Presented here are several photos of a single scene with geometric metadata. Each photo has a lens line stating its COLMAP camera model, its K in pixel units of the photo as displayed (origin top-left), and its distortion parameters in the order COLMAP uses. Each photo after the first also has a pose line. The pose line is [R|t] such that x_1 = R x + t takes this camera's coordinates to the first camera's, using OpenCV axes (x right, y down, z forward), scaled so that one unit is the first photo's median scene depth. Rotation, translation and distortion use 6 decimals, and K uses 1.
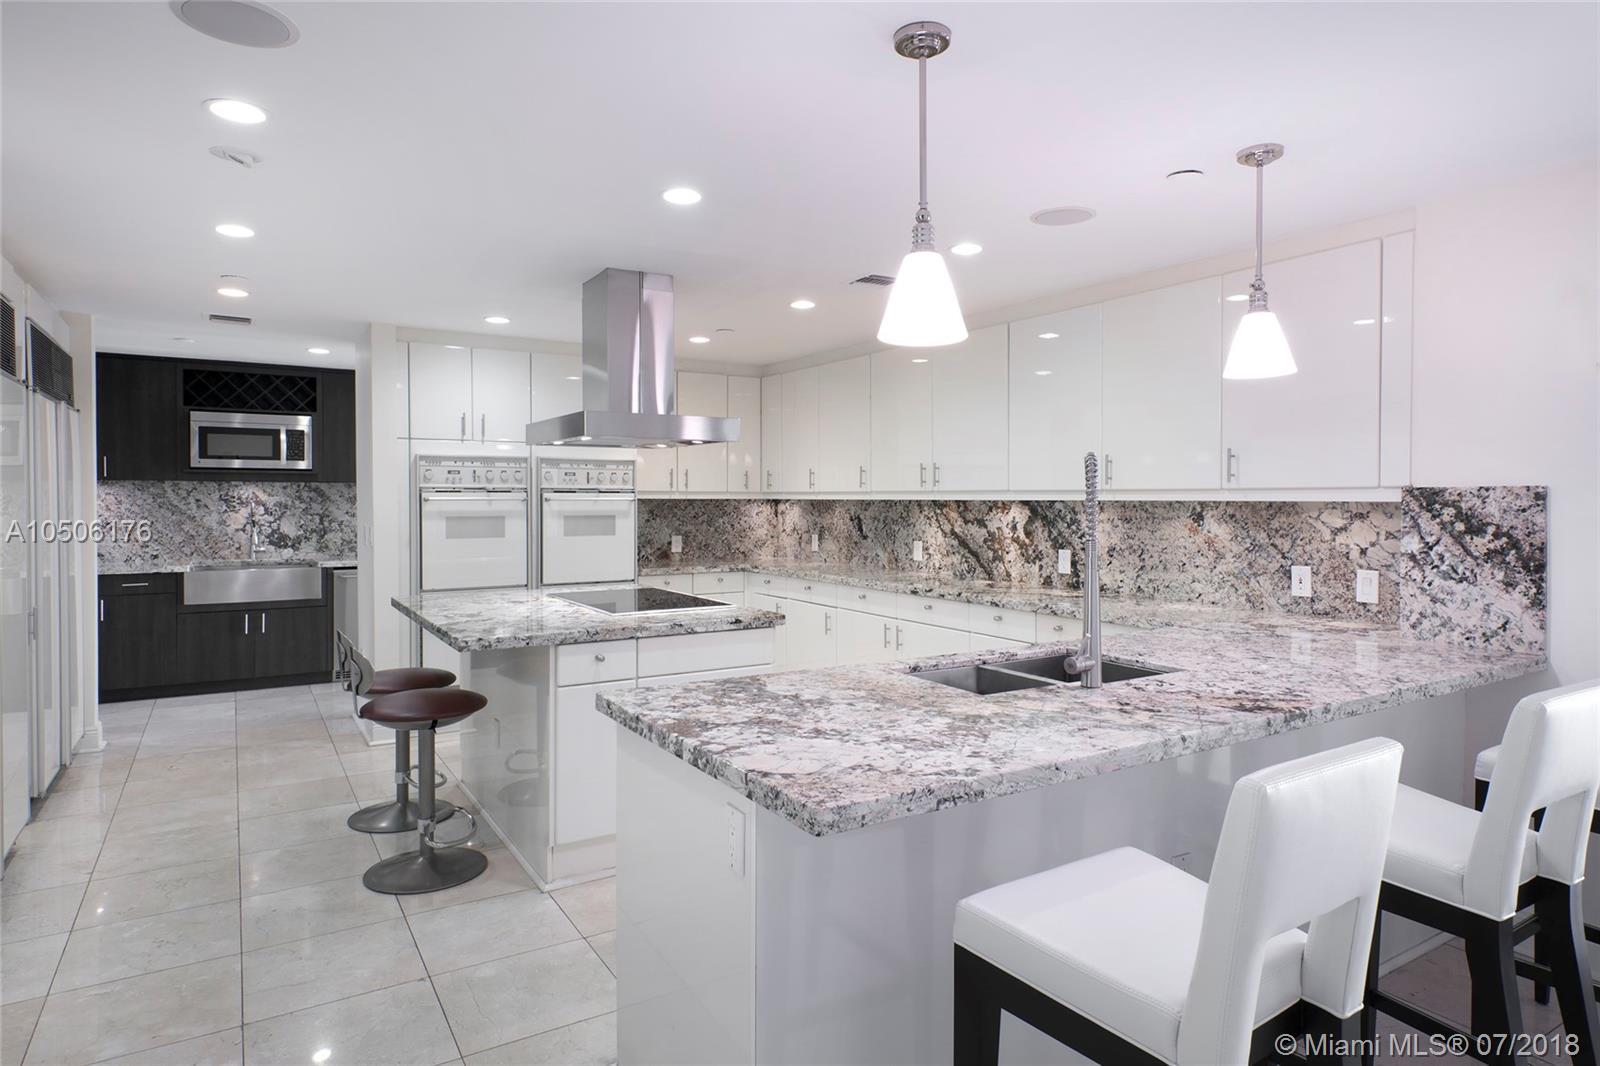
lens RADIAL K [[884.6, 0, 807.4], [0, 884.6, 536.4], [0, 0, 1]] dist [0.002734, 0.000445]
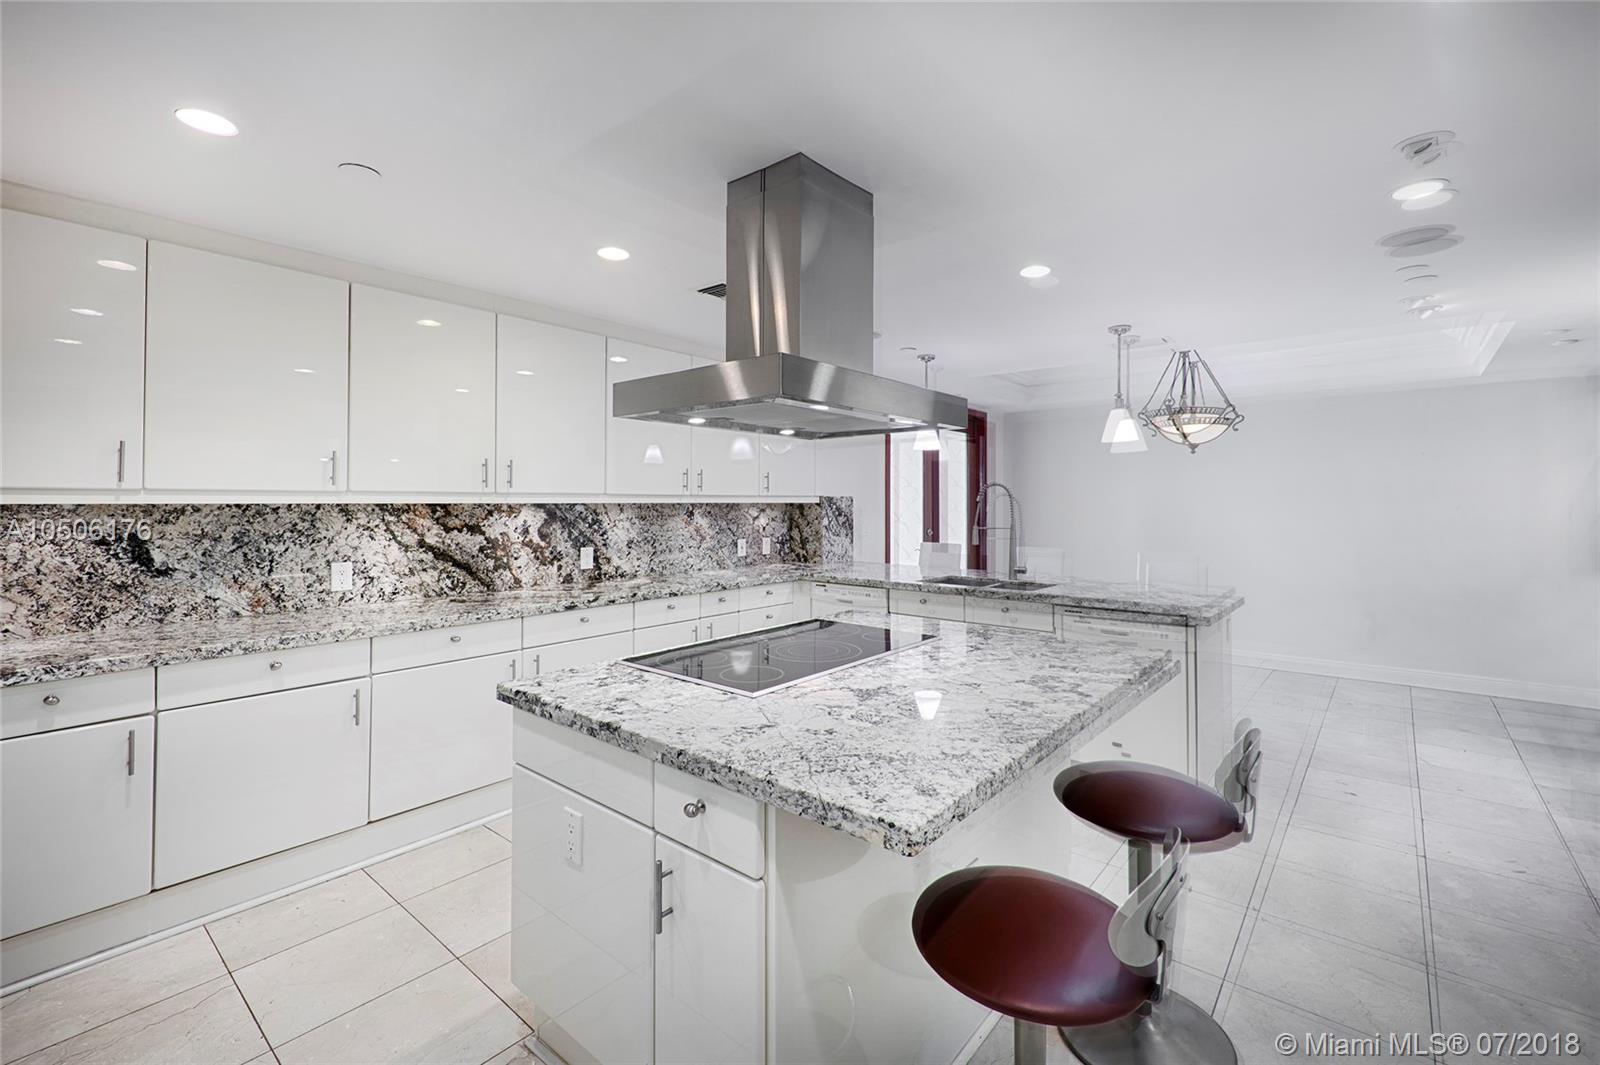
lens RADIAL K [[698.0, 0, 805.2], [0, 698.0, 536.1], [0, 0, 1]] dist [0.002549, 0.000074]
pose [[-0.302453, -0.050067, 0.951848, -0.577172], [0.039778, 0.997086, 0.065086, -0.041706], [-0.952334, 0.057549, -0.299580, 0.920841]]
